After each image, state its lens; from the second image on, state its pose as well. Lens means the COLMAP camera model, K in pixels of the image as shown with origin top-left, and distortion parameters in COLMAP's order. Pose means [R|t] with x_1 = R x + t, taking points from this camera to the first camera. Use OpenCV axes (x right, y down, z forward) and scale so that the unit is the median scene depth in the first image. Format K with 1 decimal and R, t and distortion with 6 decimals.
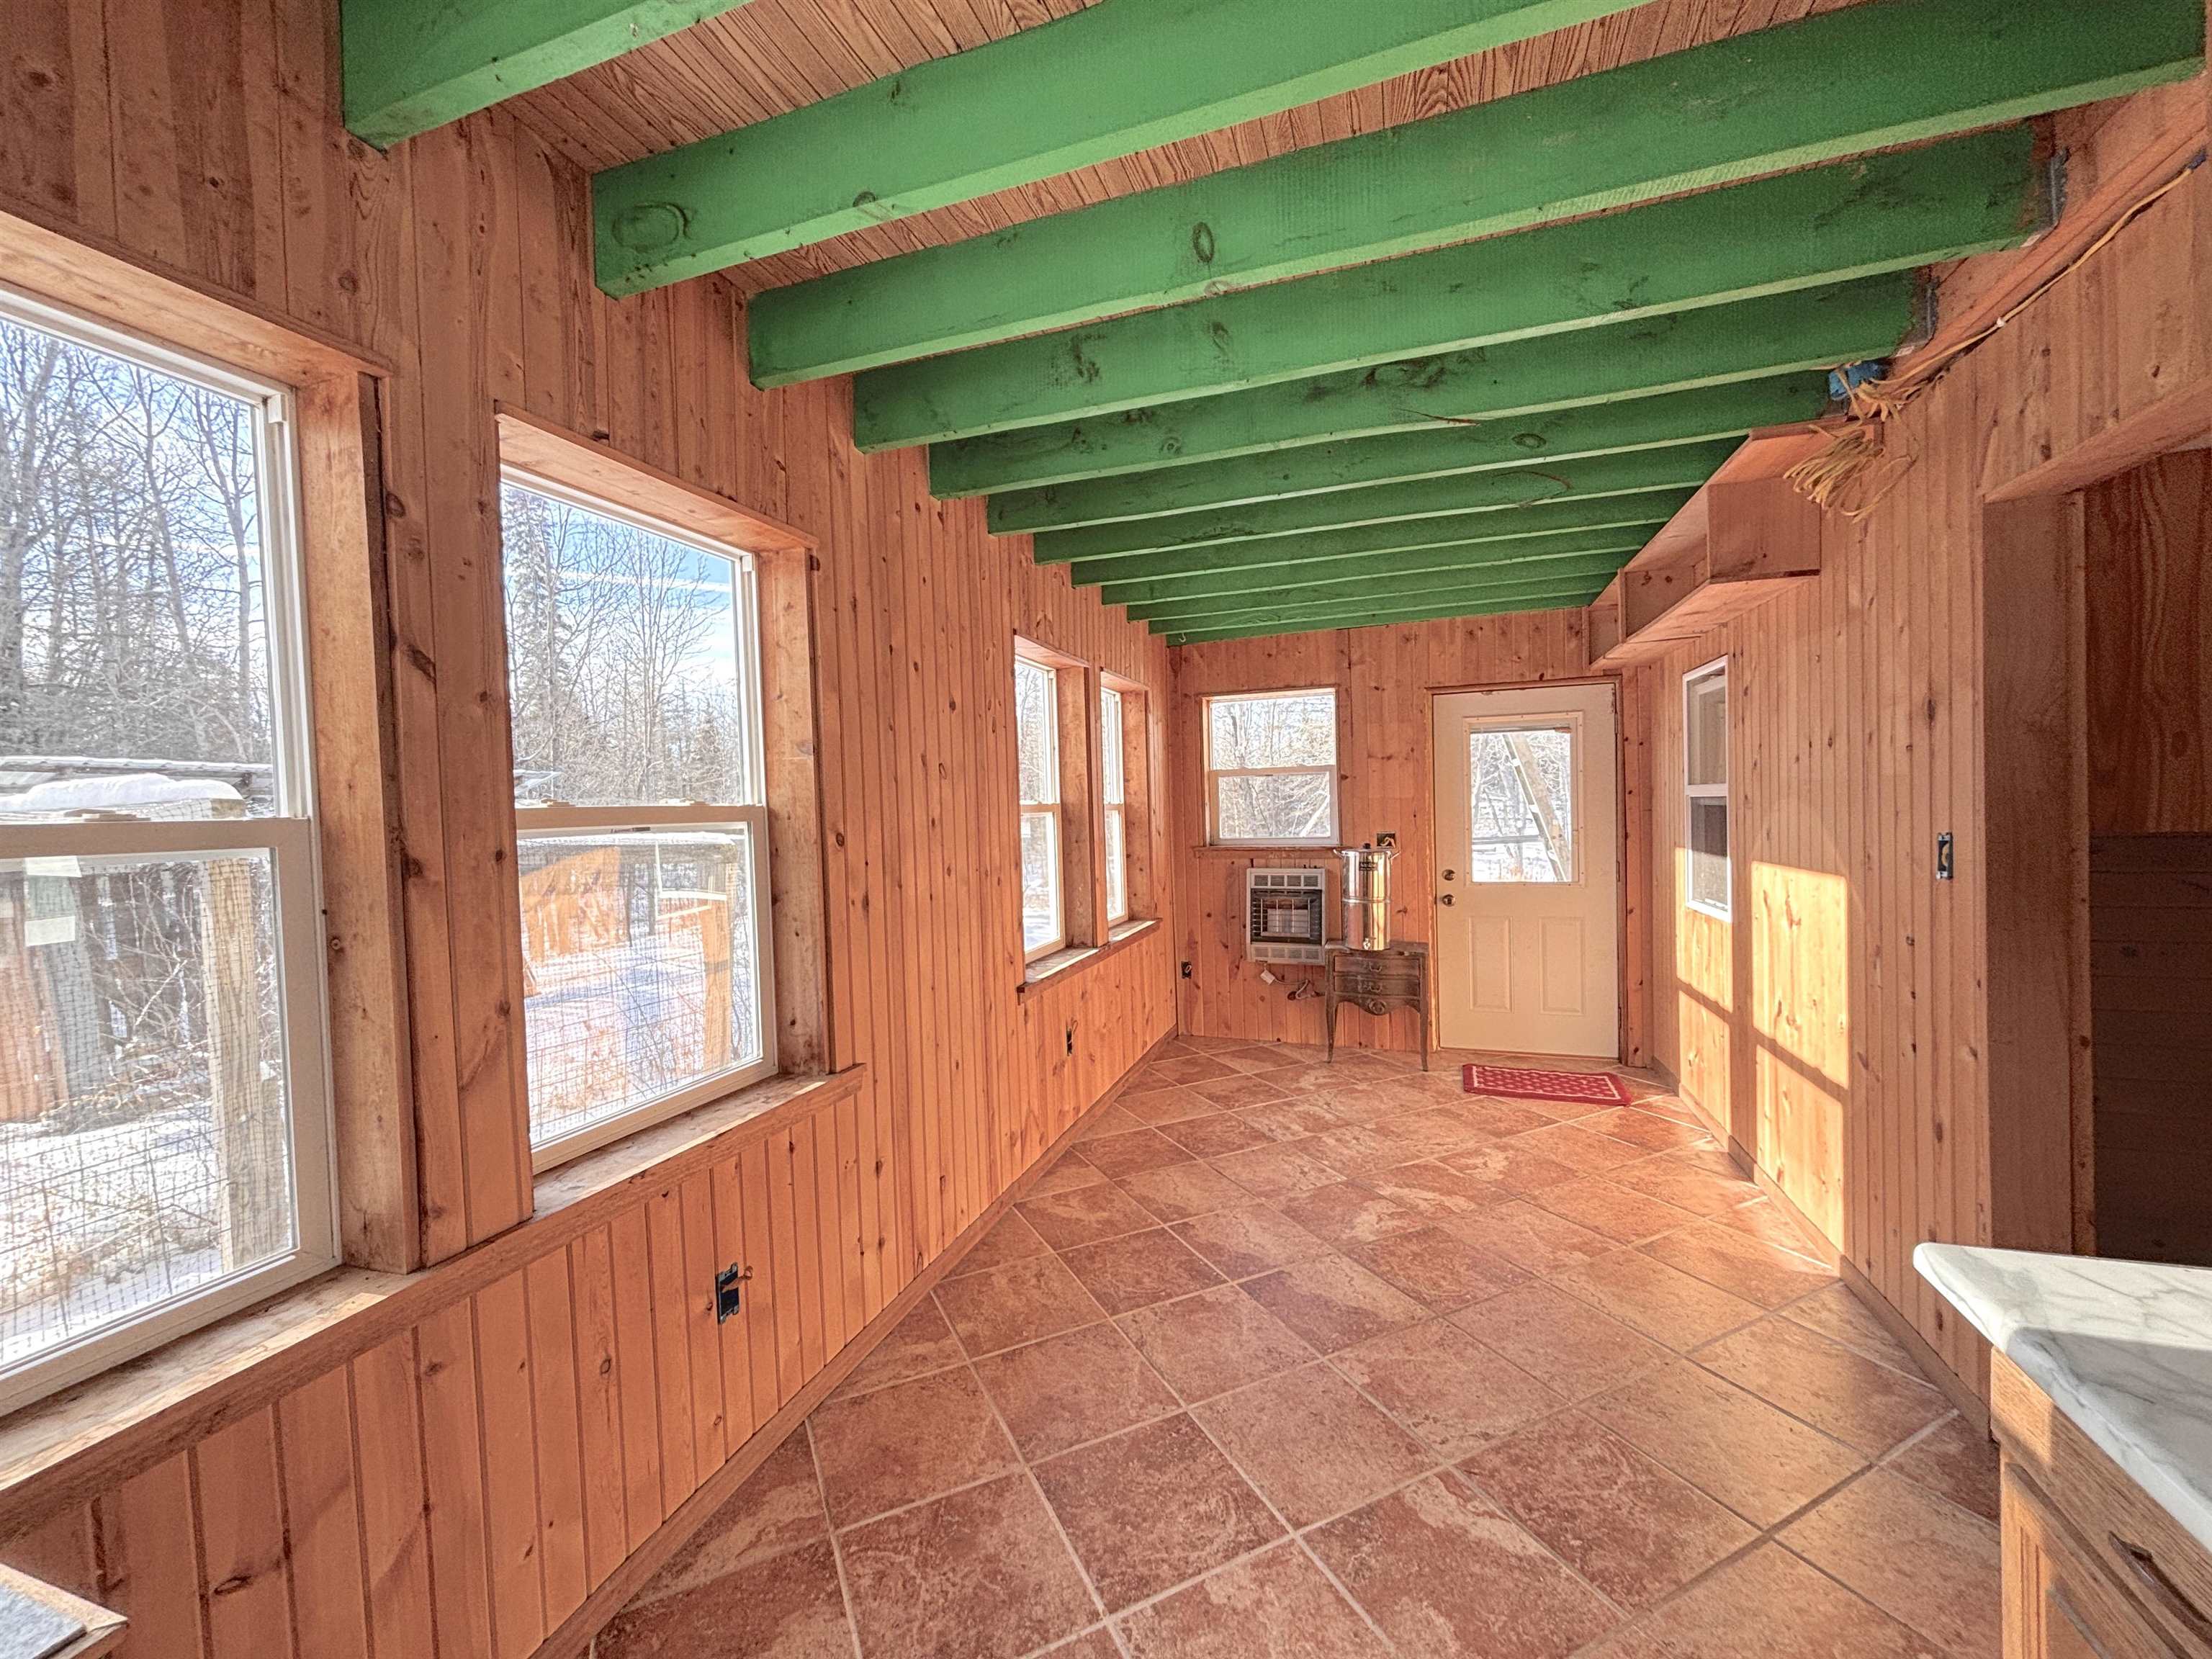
lens RADIAL K [[894.2, 0, 1105.6], [0, 894.2, 833.2], [0, 0, 1]] dist [-0.002881, -0.000327]
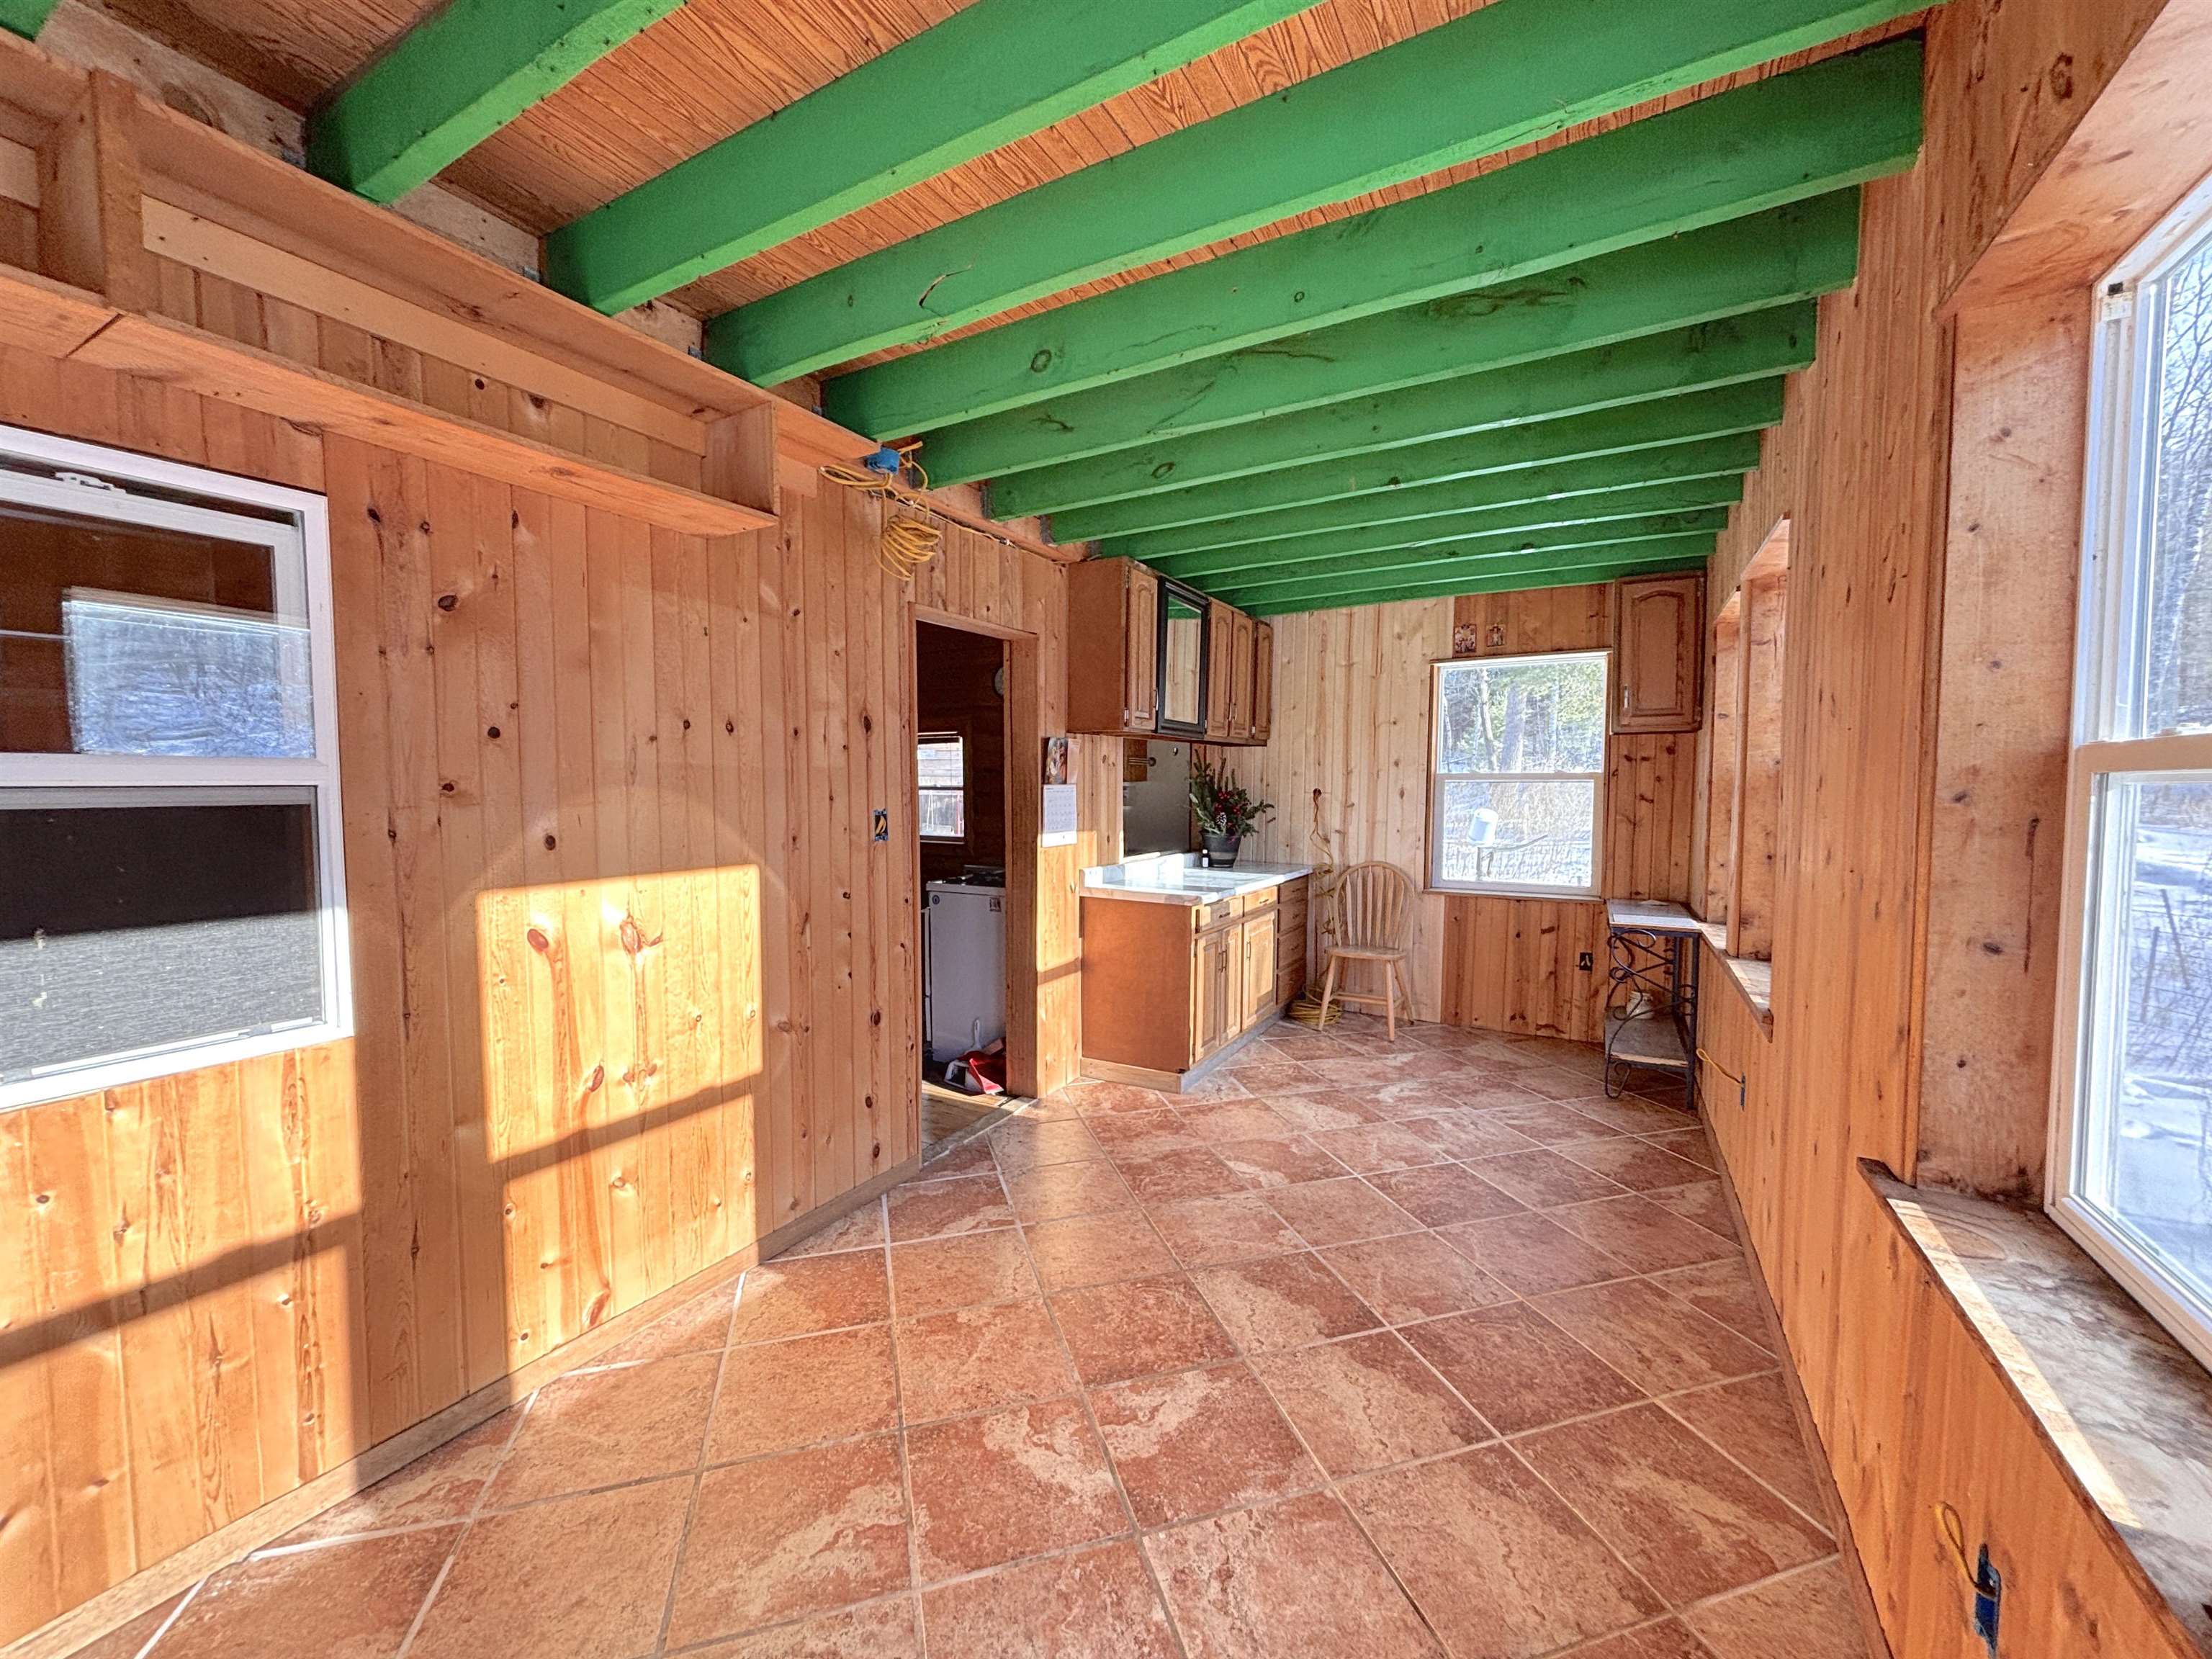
lens RADIAL K [[886.5, 0, 1098.3], [0, 886.5, 831.8], [0, 0, 1]] dist [-0.003890, 0.000514]
pose [[-0.982093, 0.023819, 0.186887, 0.251004], [0.038636, 0.996356, 0.076046, -0.050023], [-0.184395, 0.081905, -0.979434, 1.871242]]
